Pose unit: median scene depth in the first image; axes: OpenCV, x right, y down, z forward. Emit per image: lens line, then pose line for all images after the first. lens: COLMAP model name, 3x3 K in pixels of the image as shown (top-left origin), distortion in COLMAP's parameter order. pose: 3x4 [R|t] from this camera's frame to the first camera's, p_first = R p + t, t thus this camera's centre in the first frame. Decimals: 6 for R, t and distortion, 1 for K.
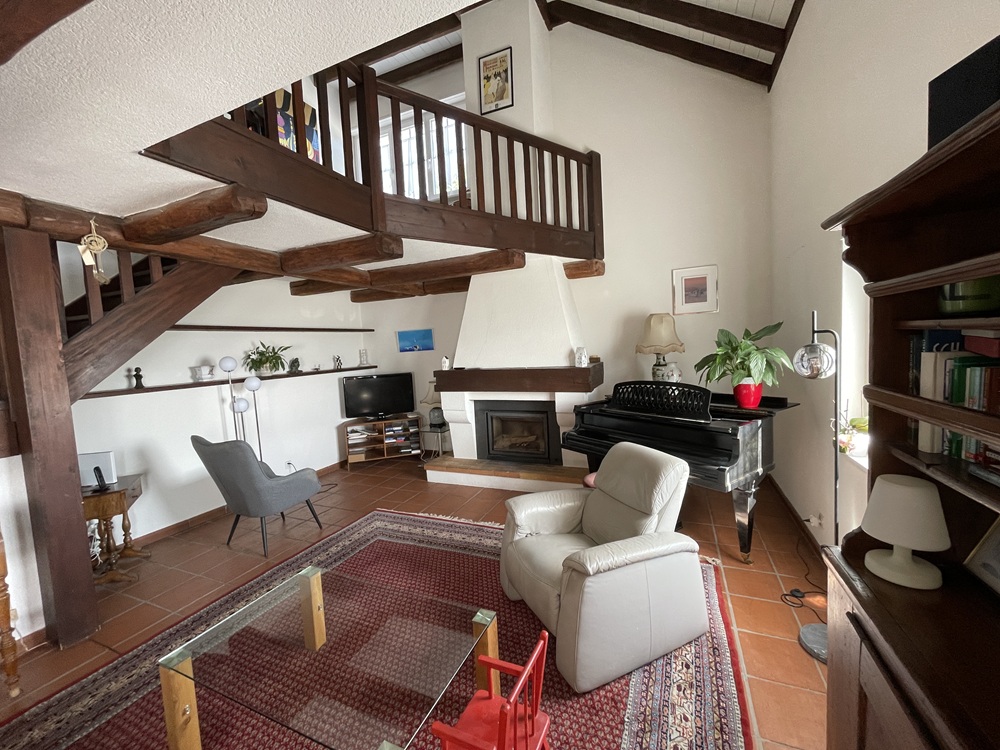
lens RADIAL K [[403.1, 0, 500.0], [0, 403.1, 375.0], [0, 0, 1]] dist [-0.009408, -0.000156]
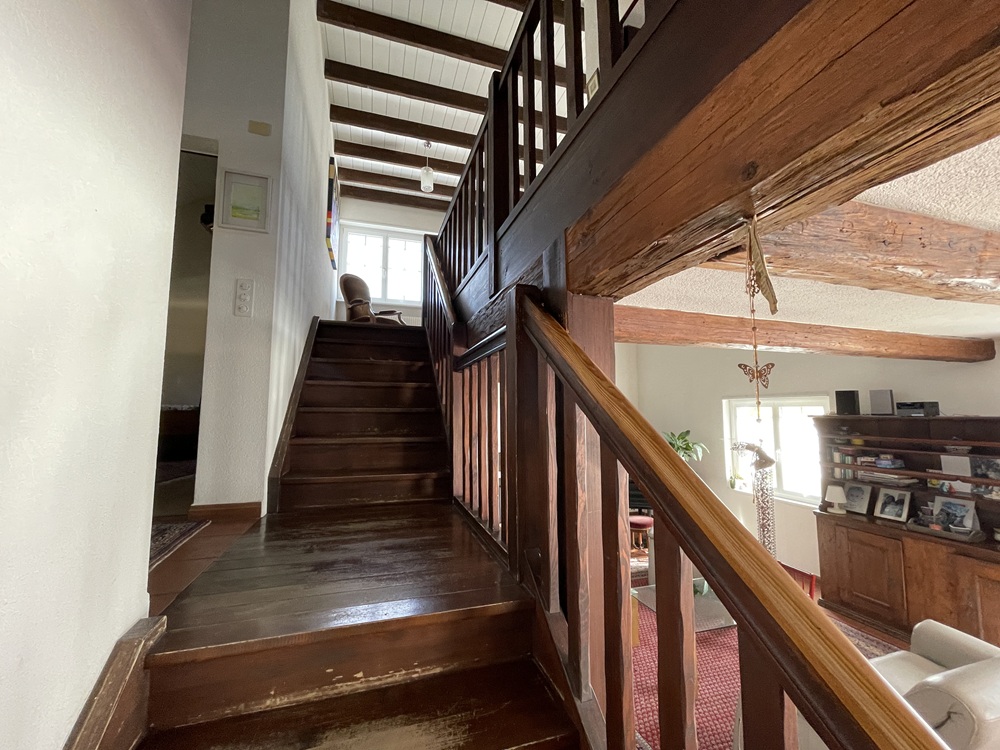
lens RADIAL K [[403.1, 0, 500.0], [0, 403.1, 375.0], [0, 0, 1]] dist [-0.009408, -0.000156]
pose [[0.748010, 0.113078, 0.653984, -0.896519], [0.009649, 0.983422, -0.181077, -0.026316], [-0.663618, 0.141758, 0.734518, 0.030684]]
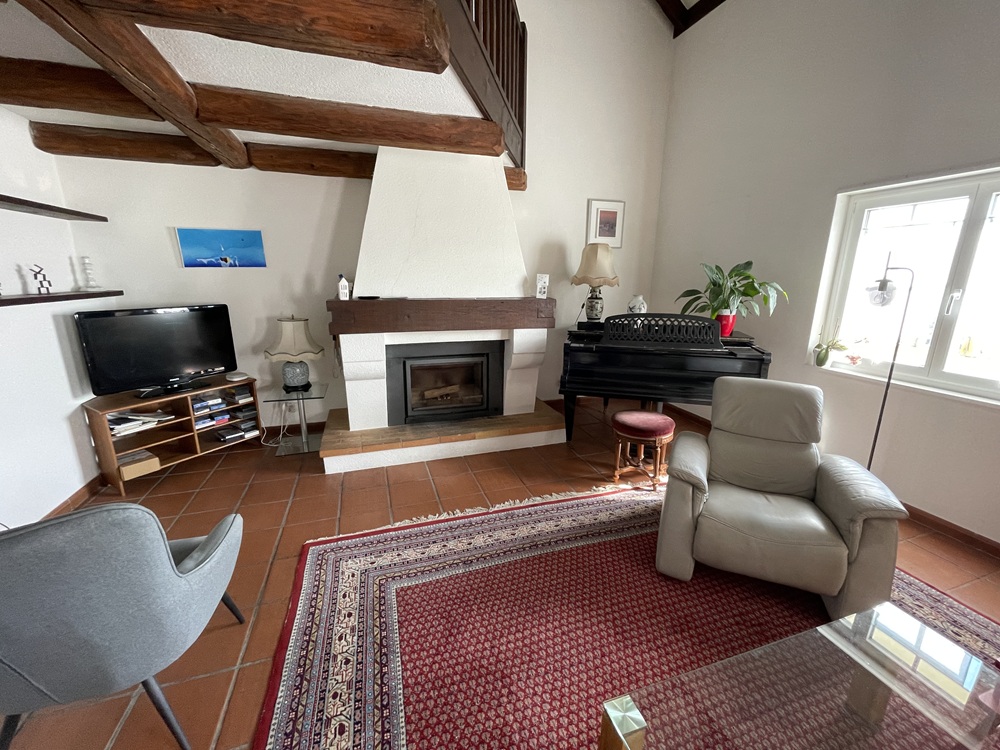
lens RADIAL K [[403.1, 0, 500.0], [0, 403.1, 375.0], [0, 0, 1]] dist [-0.009408, -0.000156]
pose [[0.742801, -0.102486, 0.661622, -0.385478], [0.002999, 0.988714, 0.149786, 0.011290], [-0.669506, -0.109277, 0.734725, 0.359398]]
